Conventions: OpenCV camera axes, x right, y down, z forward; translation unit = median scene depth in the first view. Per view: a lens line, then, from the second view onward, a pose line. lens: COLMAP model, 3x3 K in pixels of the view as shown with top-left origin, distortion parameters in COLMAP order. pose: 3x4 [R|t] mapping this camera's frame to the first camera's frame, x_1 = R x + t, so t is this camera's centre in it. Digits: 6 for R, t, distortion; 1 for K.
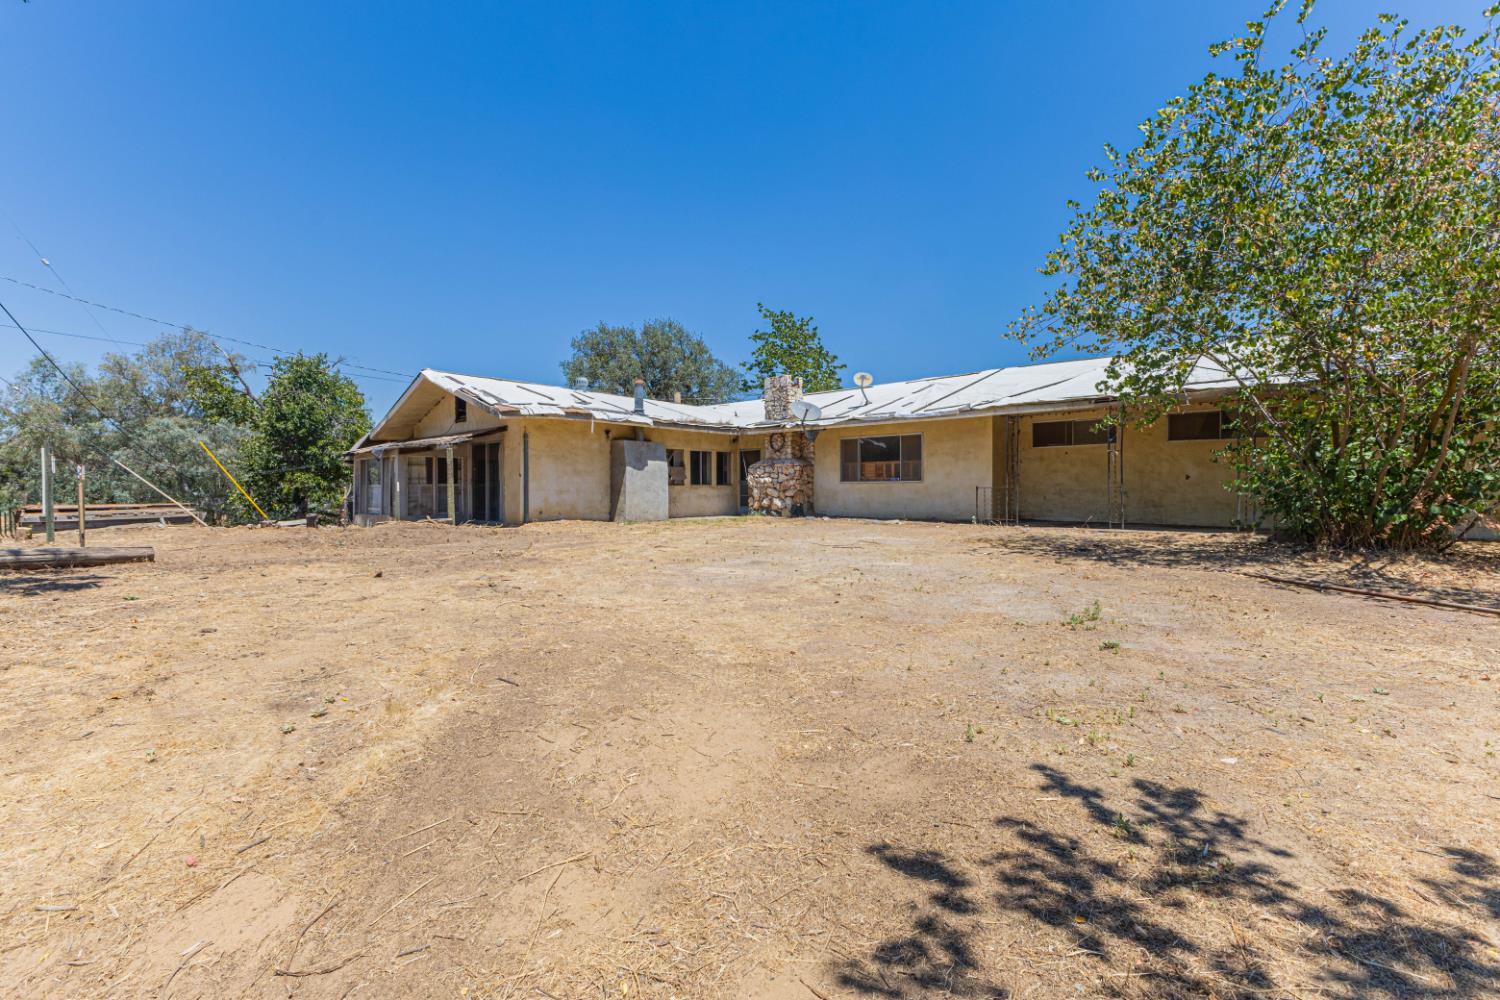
lens RADIAL K [[649.2, 0, 753.1], [0, 649.2, 492.7], [0, 0, 1]] dist [0.016515, -0.000299]
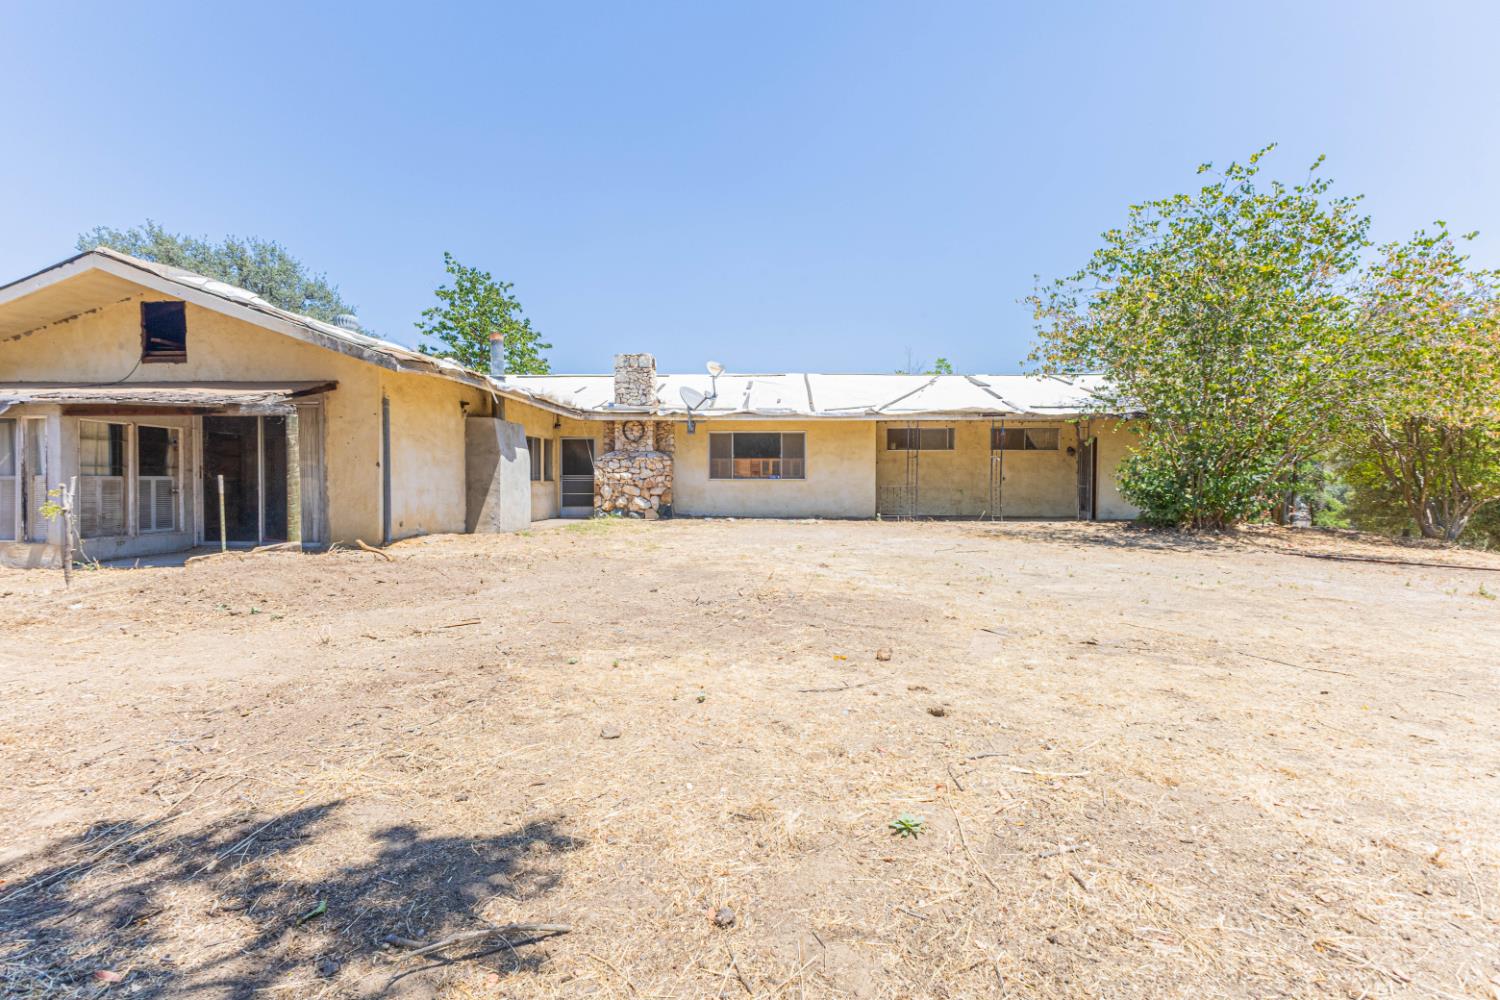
lens RADIAL K [[649.2, 0, 753.1], [0, 649.2, 492.7], [0, 0, 1]] dist [0.016515, -0.000299]
pose [[0.769203, -0.004349, 0.638989, -0.410671], [-0.002211, 0.999953, 0.009468, -0.006093], [-0.639000, -0.008695, 0.769157, 0.256703]]
